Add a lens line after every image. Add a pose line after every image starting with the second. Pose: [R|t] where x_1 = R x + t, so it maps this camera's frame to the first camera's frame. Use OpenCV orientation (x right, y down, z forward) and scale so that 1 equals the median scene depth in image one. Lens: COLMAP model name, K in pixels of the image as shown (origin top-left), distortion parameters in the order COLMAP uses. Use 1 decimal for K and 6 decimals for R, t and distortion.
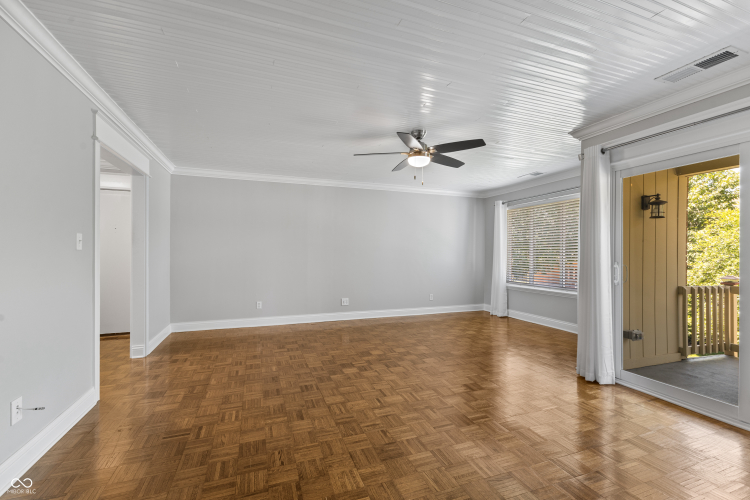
lens RADIAL K [[324.7, 0, 376.1], [0, 324.7, 253.3], [0, 0, 1]] dist [0.012484, -0.000444]
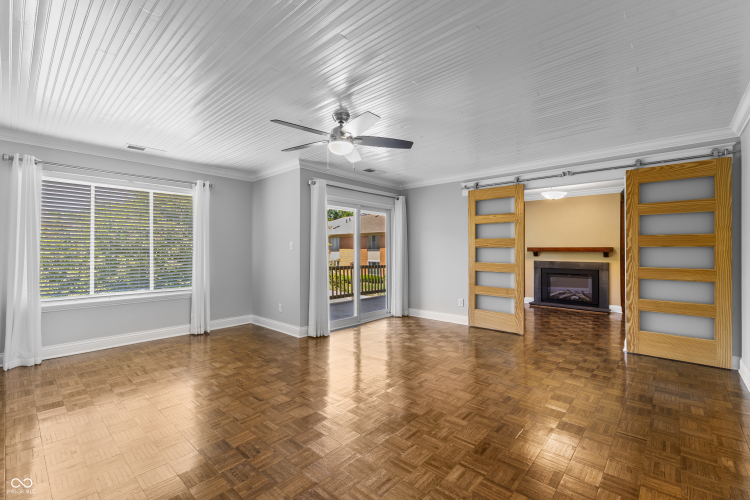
lens RADIAL K [[324.7, 0, 376.1], [0, 324.7, 253.3], [0, 0, 1]] dist [0.012484, -0.000444]
pose [[-0.453718, -0.010338, 0.891086, -0.837022], [-0.000475, 0.999935, 0.011359, -0.005914], [-0.891145, 0.004730, -0.453693, 1.572902]]
